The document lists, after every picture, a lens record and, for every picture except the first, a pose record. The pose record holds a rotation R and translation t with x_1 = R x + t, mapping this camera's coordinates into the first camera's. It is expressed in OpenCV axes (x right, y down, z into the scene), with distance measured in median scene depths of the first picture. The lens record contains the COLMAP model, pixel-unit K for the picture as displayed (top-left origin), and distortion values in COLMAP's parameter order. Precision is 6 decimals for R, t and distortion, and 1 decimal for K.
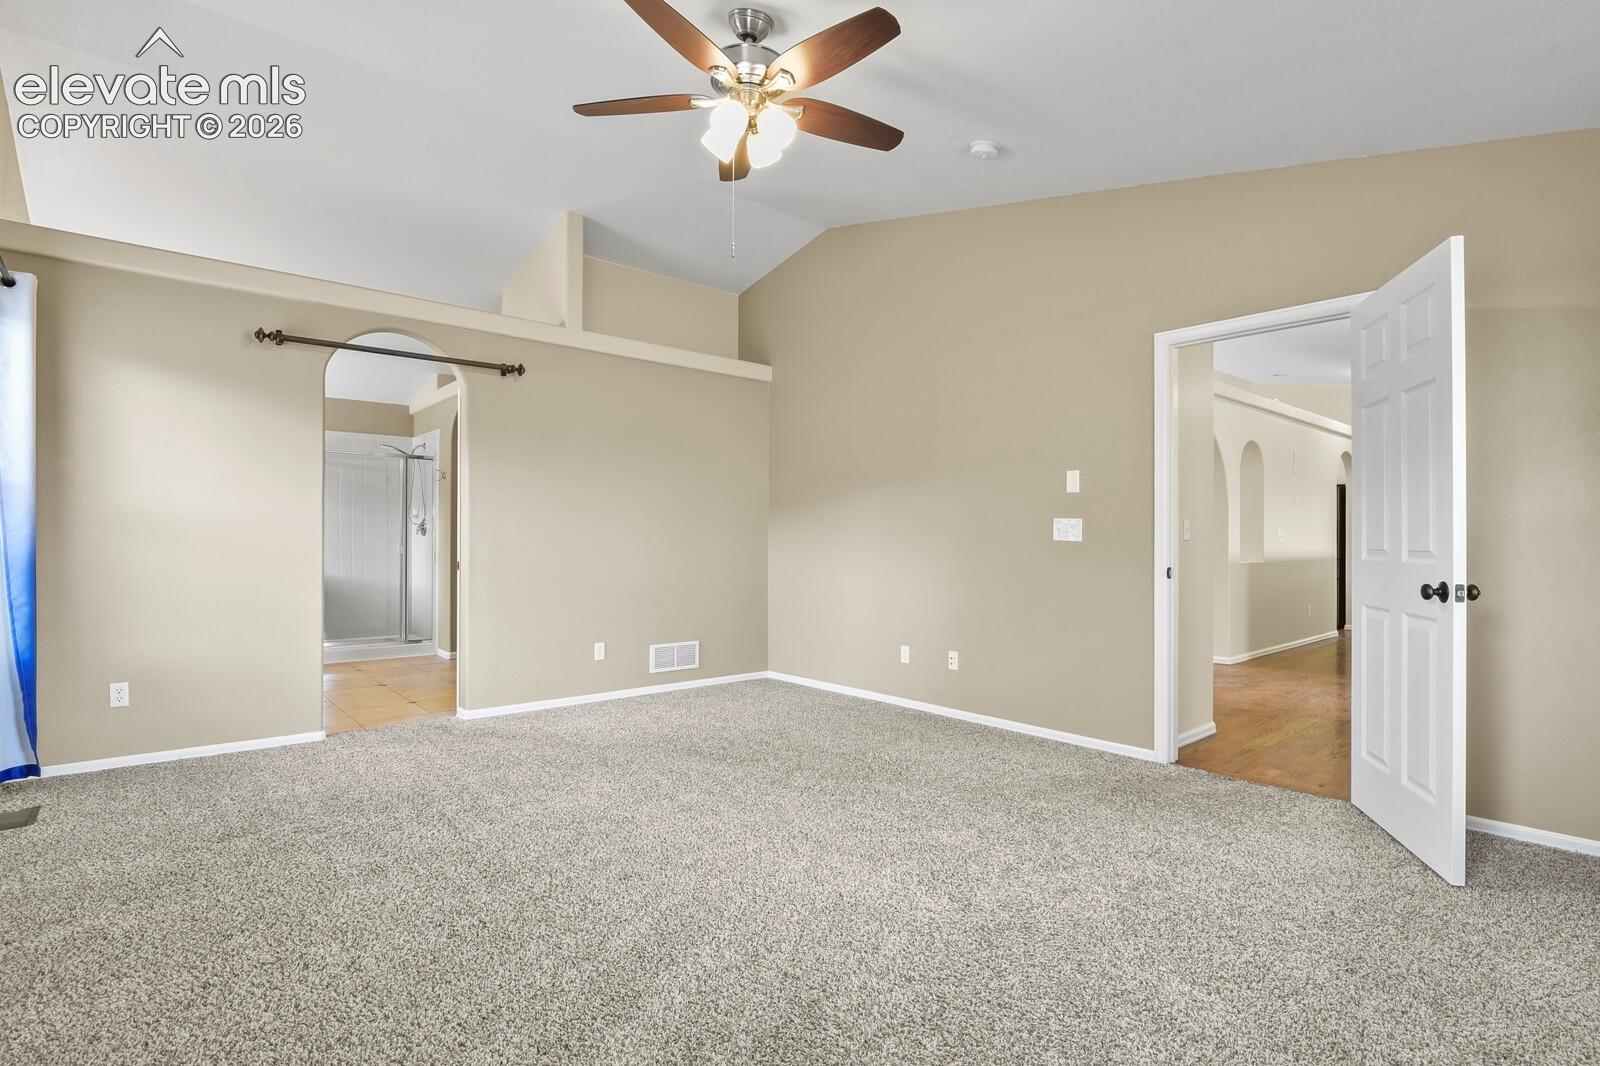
lens RADIAL K [[774.2, 0, 801.6], [0, 774.2, 535.8], [0, 0, 1]] dist [-0.009285, -0.004218]
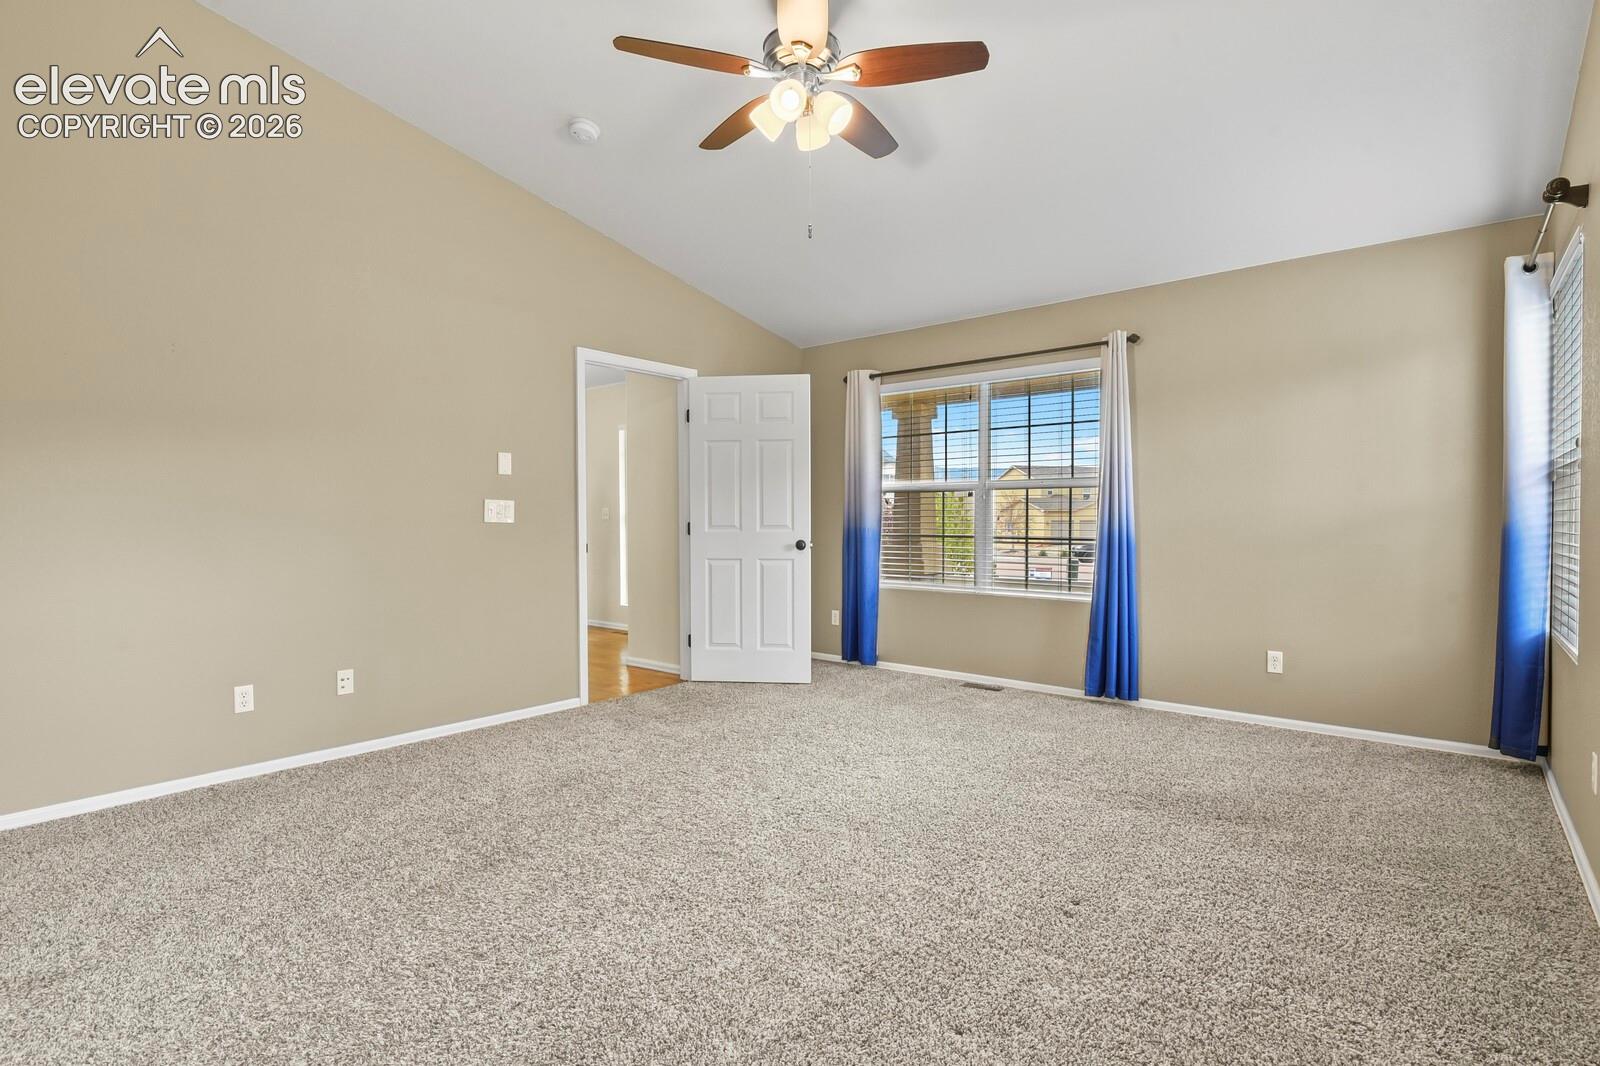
lens RADIAL K [[774.2, 0, 804.9], [0, 774.2, 526.0], [0, 0, 1]] dist [-0.009285, -0.004218]
pose [[-0.146447, -0.014324, 0.989115, -0.702460], [-0.002980, 0.999897, 0.014039, -0.004235], [-0.989214, -0.000892, -0.146475, 0.757181]]
